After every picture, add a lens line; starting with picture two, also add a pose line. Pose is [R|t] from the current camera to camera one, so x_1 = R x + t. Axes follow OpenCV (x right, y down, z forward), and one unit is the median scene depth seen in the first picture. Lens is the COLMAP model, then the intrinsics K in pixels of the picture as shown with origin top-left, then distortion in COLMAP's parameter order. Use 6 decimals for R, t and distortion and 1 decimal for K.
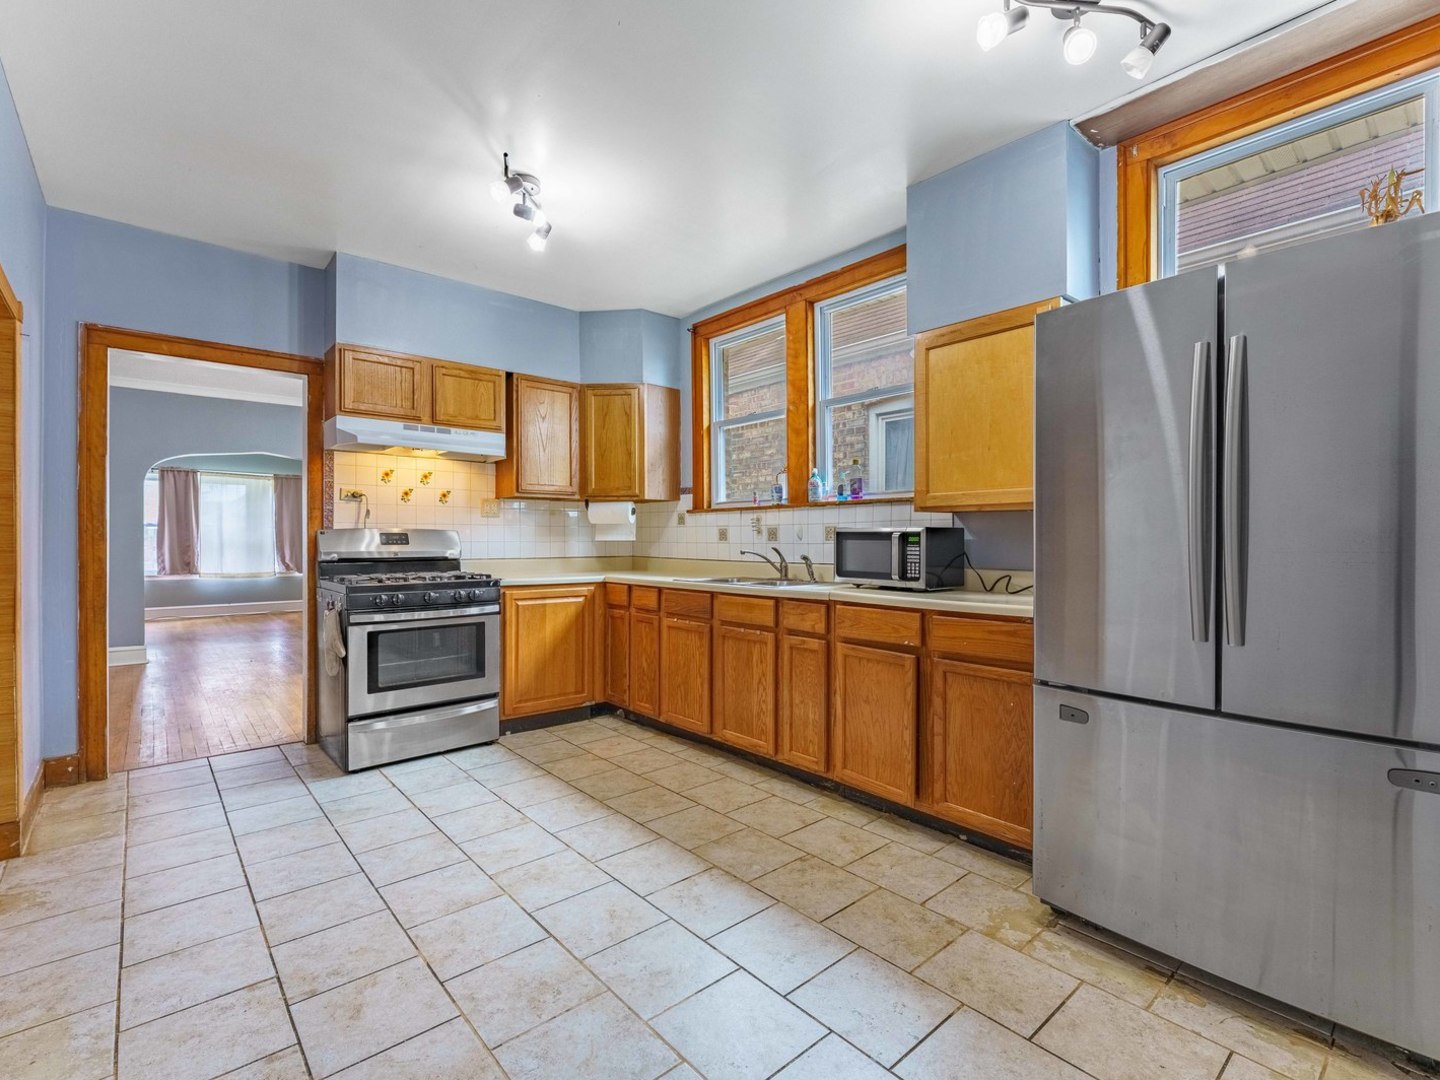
lens RADIAL K [[668.6, 0, 725.3], [0, 668.6, 543.9], [0, 0, 1]] dist [0.001192, -0.000213]
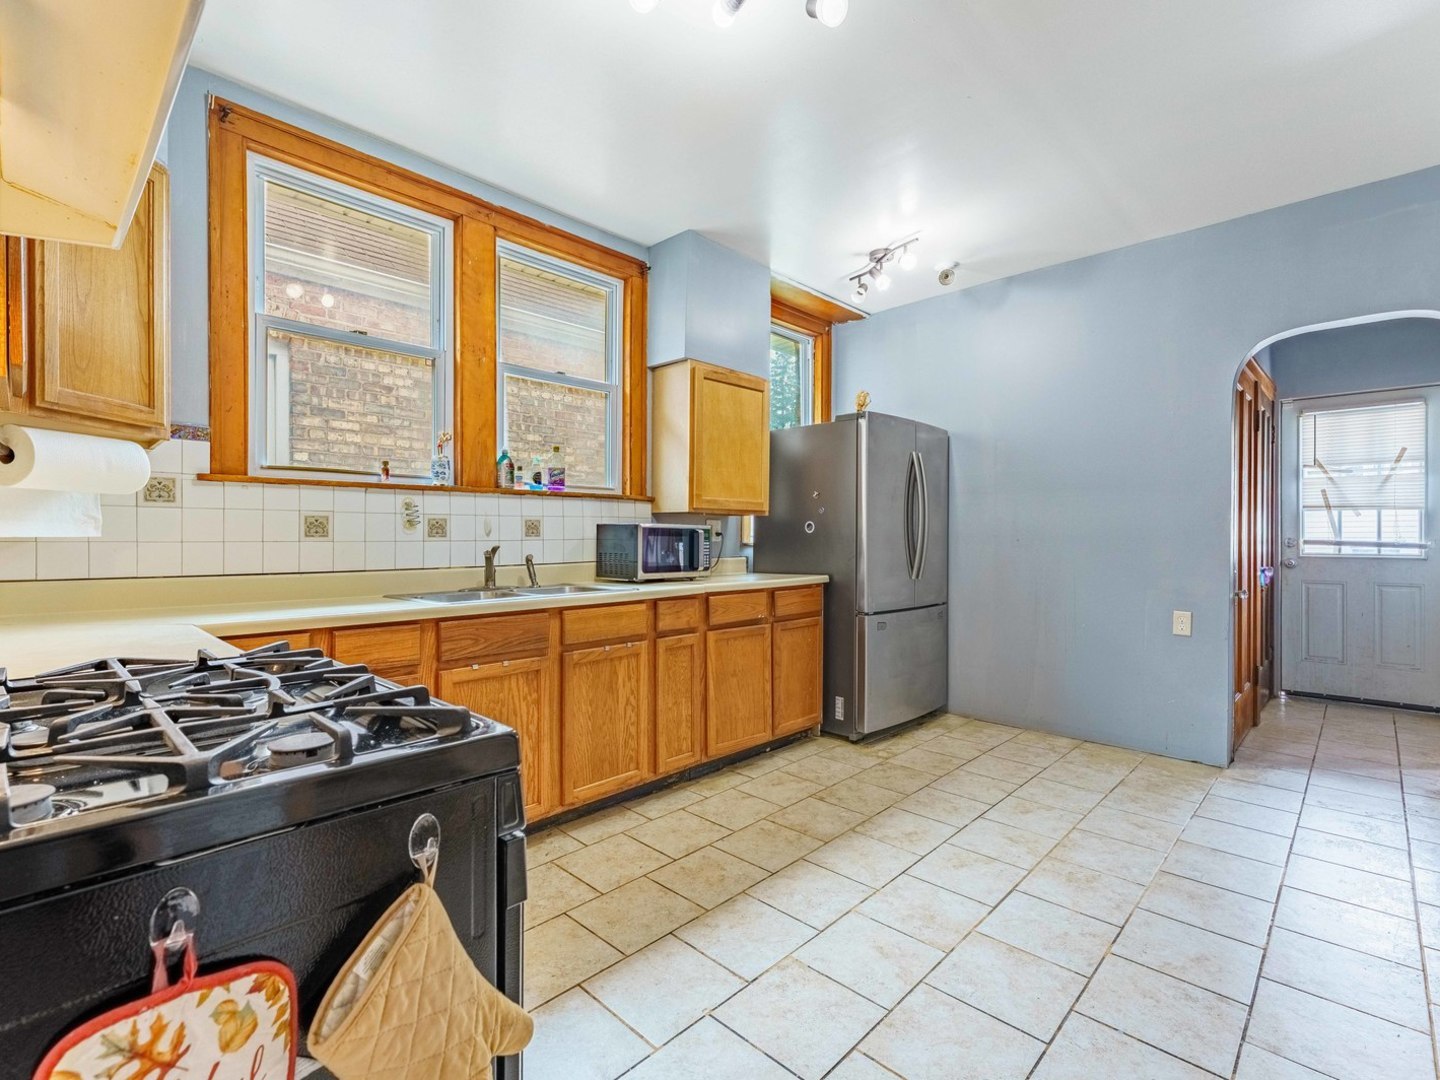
lens RADIAL K [[668.6, 0, 725.3], [0, 668.6, 543.9], [0, 0, 1]] dist [0.001192, -0.000213]
pose [[-0.080563, -0.011211, 0.996686, -0.855078], [0.007326, 0.999903, 0.011839, -0.004775], [-0.996723, 0.008256, -0.080473, 1.007393]]
